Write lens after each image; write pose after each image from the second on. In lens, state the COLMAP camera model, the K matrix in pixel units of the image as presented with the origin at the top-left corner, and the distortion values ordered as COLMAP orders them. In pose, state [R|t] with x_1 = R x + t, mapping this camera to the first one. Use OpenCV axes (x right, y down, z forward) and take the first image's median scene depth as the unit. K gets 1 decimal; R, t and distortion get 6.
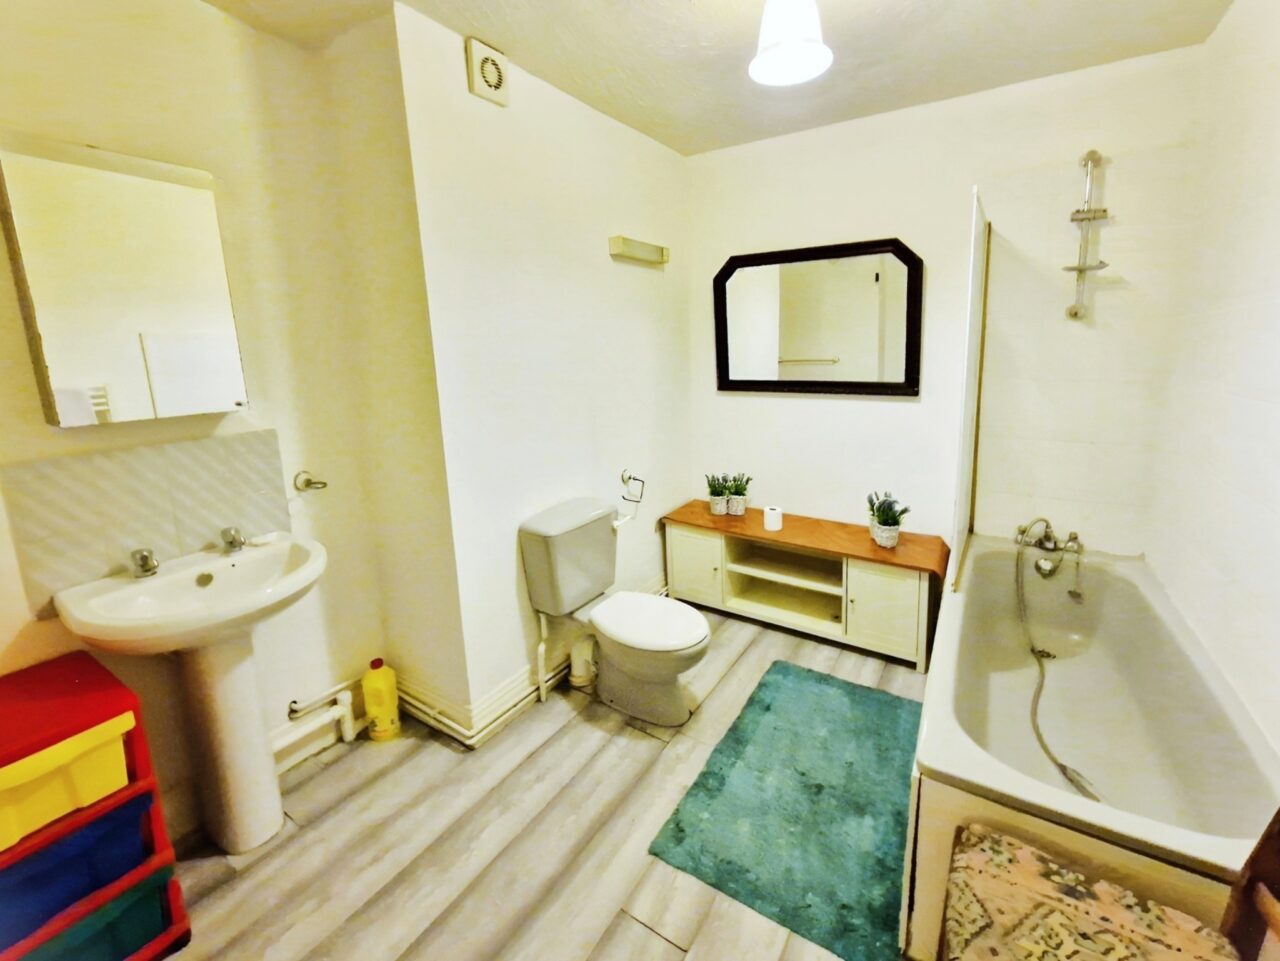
lens RADIAL K [[548.1, 0, 640.0], [0, 548.1, 480.5], [0, 0, 1]] dist [0.000158, -0.000046]
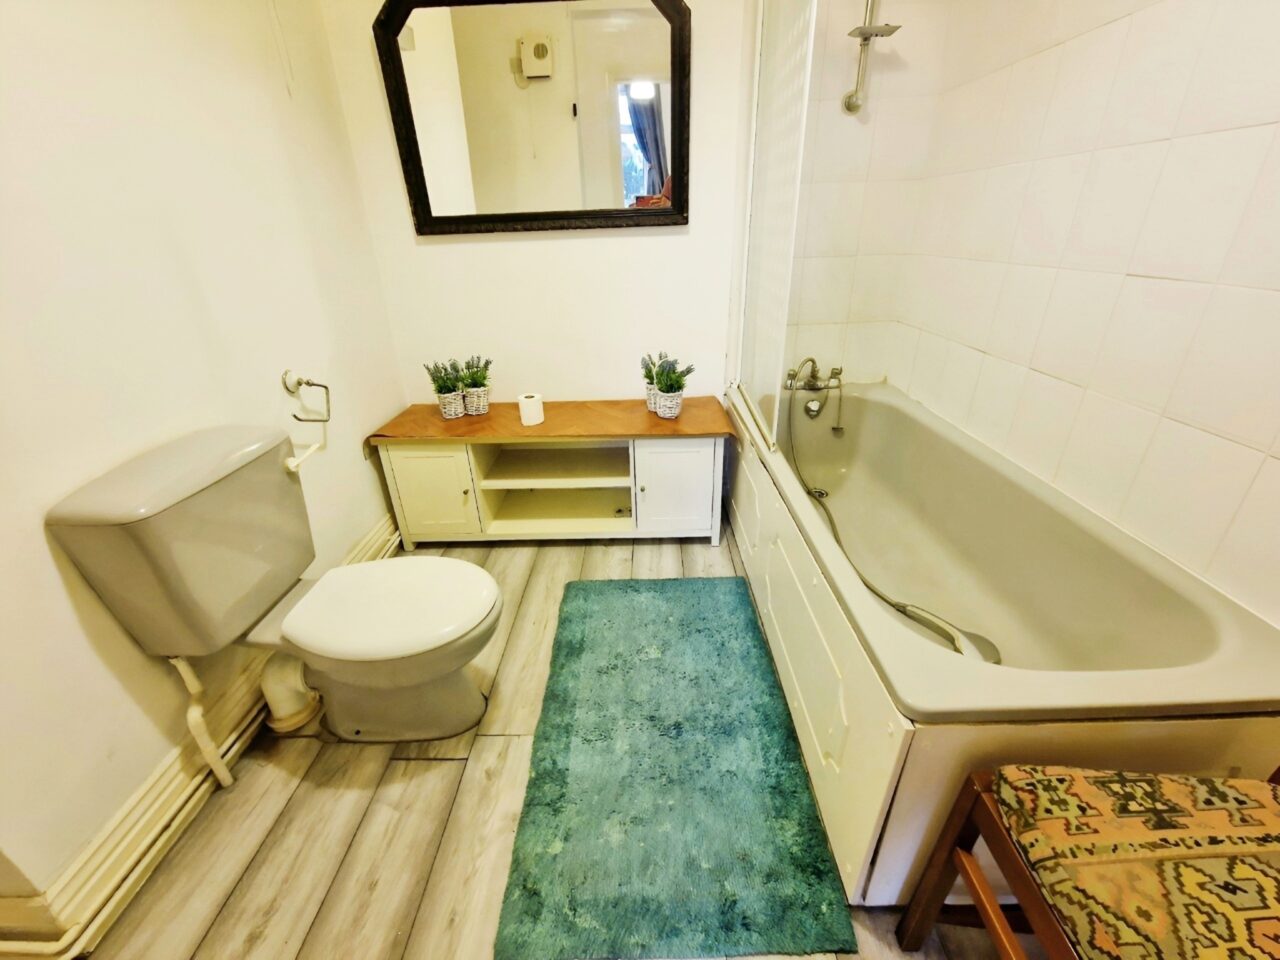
lens RADIAL K [[532.2, 0, 638.5], [0, 532.2, 459.0], [0, 0, 1]] dist [0.000914, 0.000044]
pose [[0.840656, -0.219406, 0.495134, -0.013956], [0.145841, 0.972199, 0.183191, 0.024711], [-0.521562, -0.081789, 0.849284, 0.320940]]
